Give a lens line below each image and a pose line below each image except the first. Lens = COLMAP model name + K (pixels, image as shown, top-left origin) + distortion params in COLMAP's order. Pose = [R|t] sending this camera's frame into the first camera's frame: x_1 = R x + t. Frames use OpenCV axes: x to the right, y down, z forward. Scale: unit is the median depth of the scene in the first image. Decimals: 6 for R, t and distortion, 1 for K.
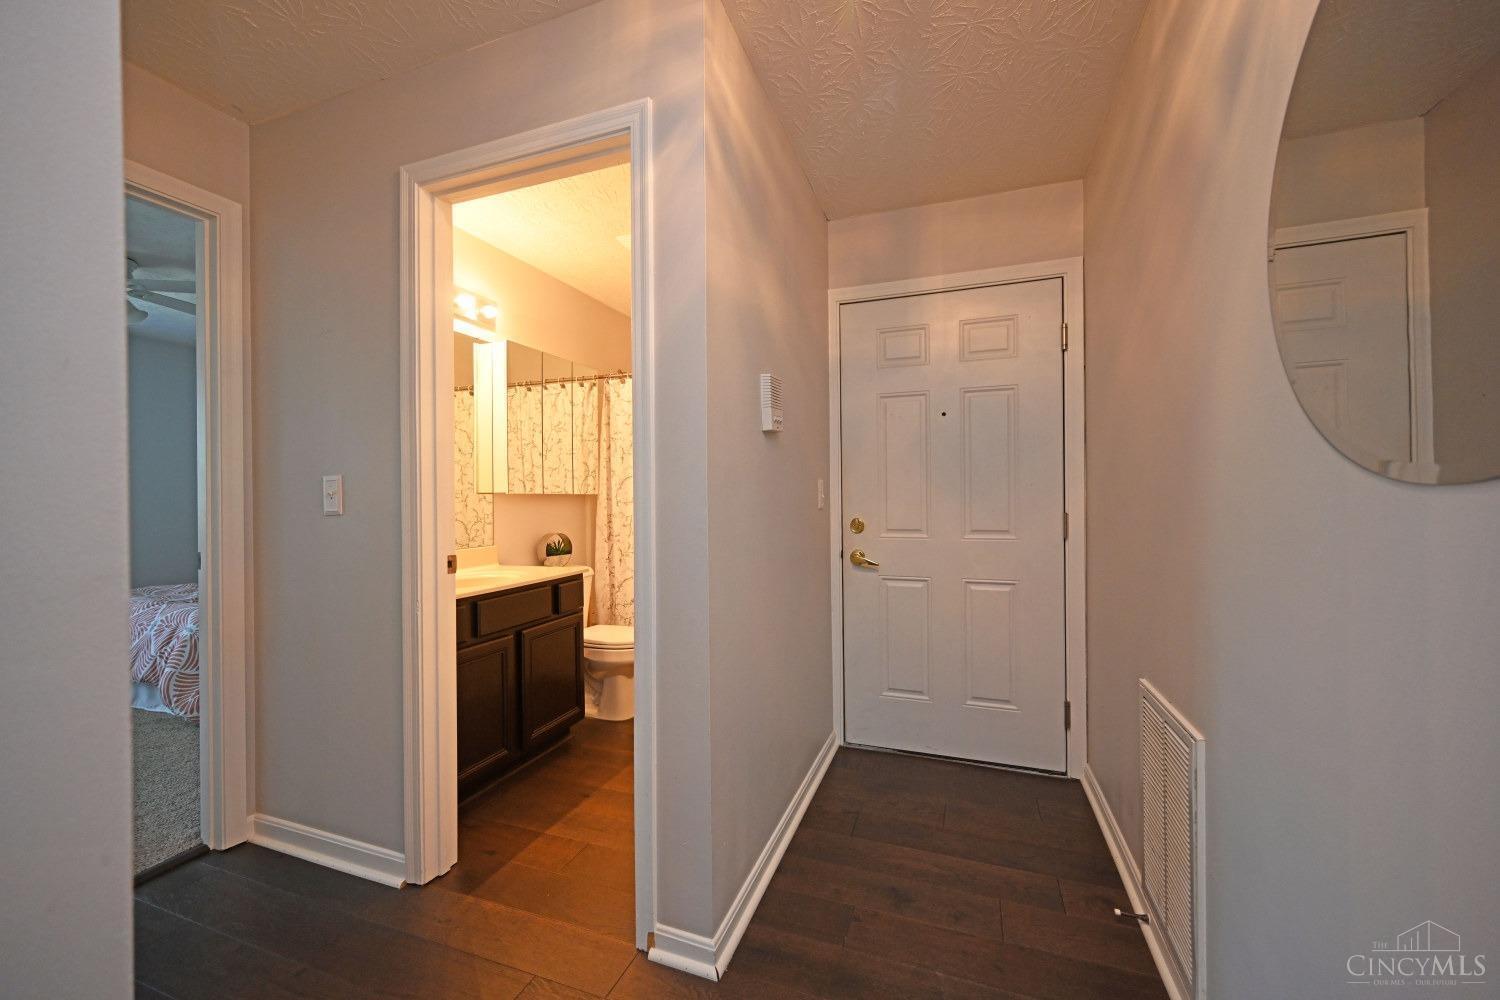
lens RADIAL K [[588.3, 0, 747.2], [0, 588.3, 501.1], [0, 0, 1]] dist [0.001040, -0.000107]
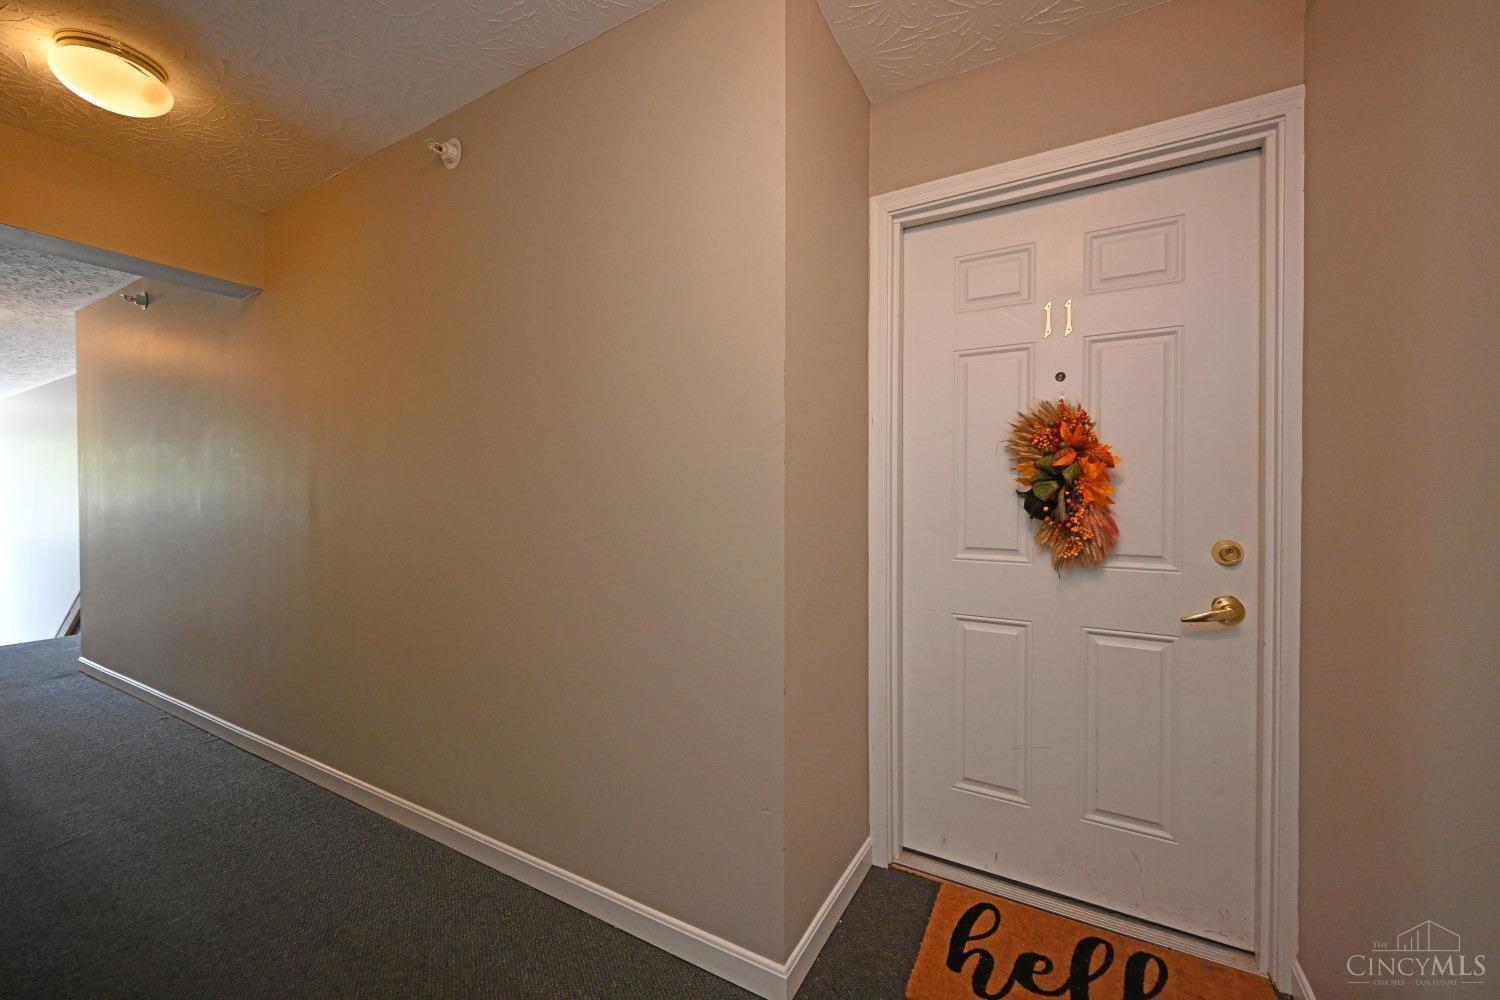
lens RADIAL K [[588.3, 0, 741.3], [0, 588.3, 506.7], [0, 0, 1]] dist [0.001040, -0.000107]
pose [[0.985554, 0.014812, -0.168712, 0.096826], [-0.013425, 0.999866, 0.009359, -0.002230], [0.168828, -0.006958, 0.985621, 0.281640]]
